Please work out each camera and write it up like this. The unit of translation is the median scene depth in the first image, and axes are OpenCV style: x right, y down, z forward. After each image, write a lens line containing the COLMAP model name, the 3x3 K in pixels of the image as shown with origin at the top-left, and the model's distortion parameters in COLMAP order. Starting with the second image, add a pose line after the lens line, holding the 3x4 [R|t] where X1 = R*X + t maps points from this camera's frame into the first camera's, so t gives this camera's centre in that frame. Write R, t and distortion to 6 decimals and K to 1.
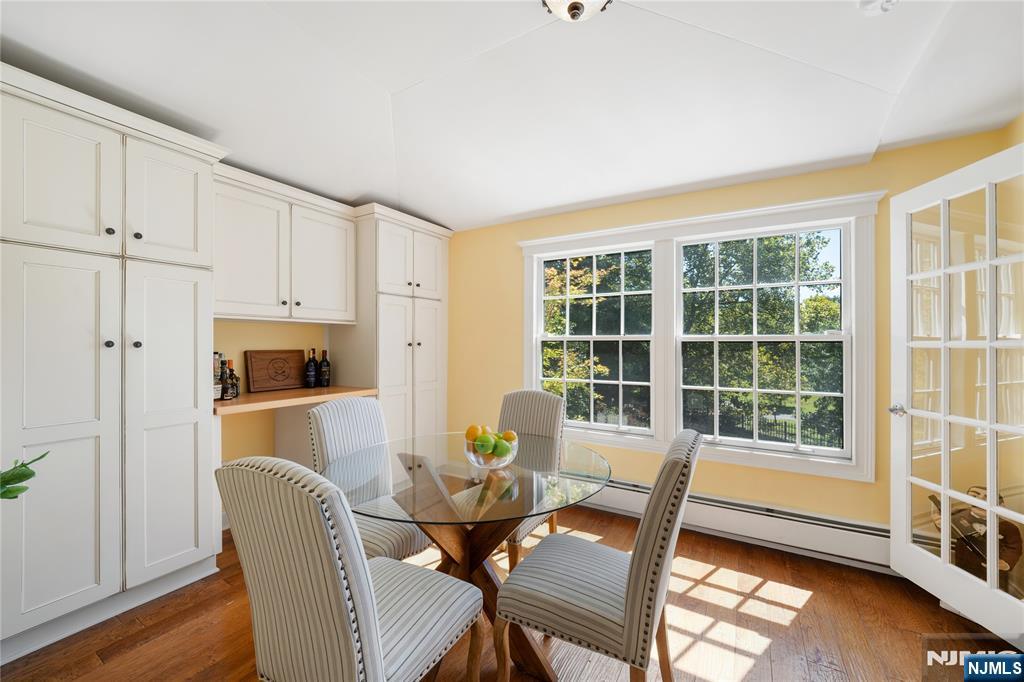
lens RADIAL K [[396.7, 0, 512.0], [0, 396.7, 341.0], [0, 0, 1]] dist [-0.001376, -0.000045]
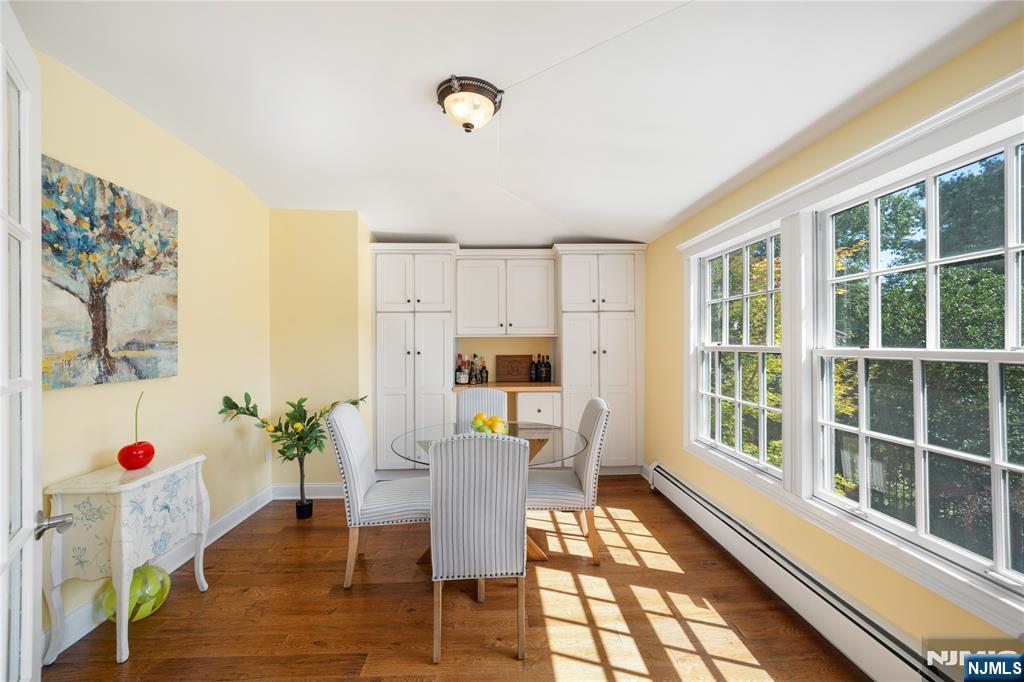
lens RADIAL K [[390.8, 0, 509.6], [0, 390.8, 341.0], [0, 0, 1]] dist [-0.007409, -0.000171]
pose [[0.540057, -0.005221, -0.841612, 0.635254], [0.010085, 0.999949, 0.000269, -0.030276], [0.841568, -0.008633, 0.540082, 0.175273]]
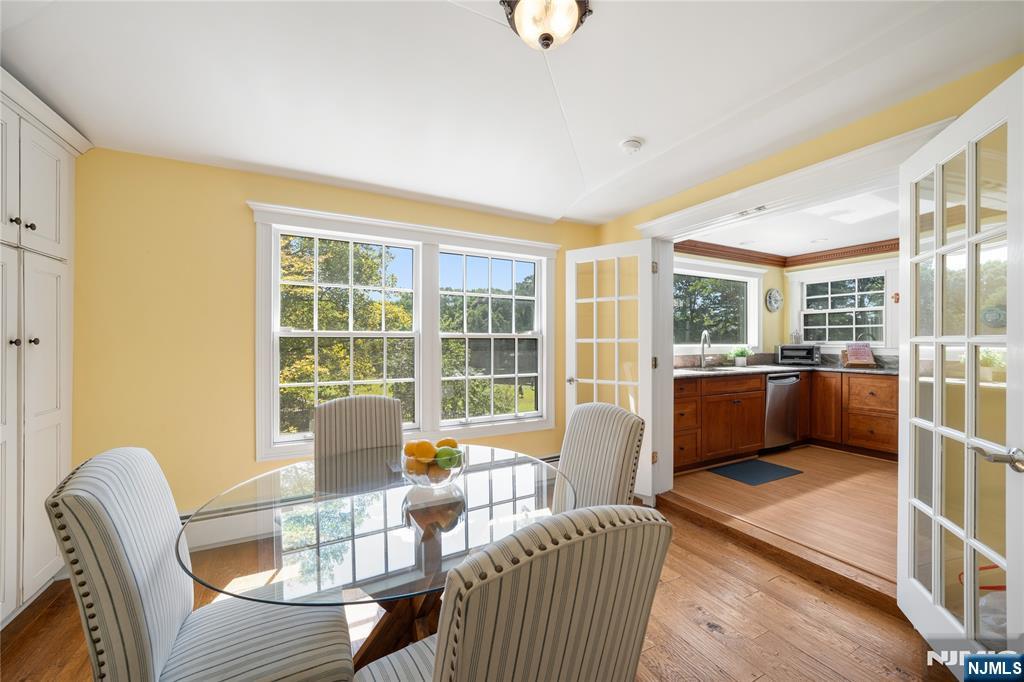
lens RADIAL K [[395.3, 0, 513.8], [0, 395.3, 337.0], [0, 0, 1]] dist [-0.006851, 0.000287]
pose [[0.528454, 0.006542, 0.848937, -0.374857], [-0.006362, 0.999973, -0.003745, 0.000377], [-0.848938, -0.003422, 0.528481, 0.224099]]
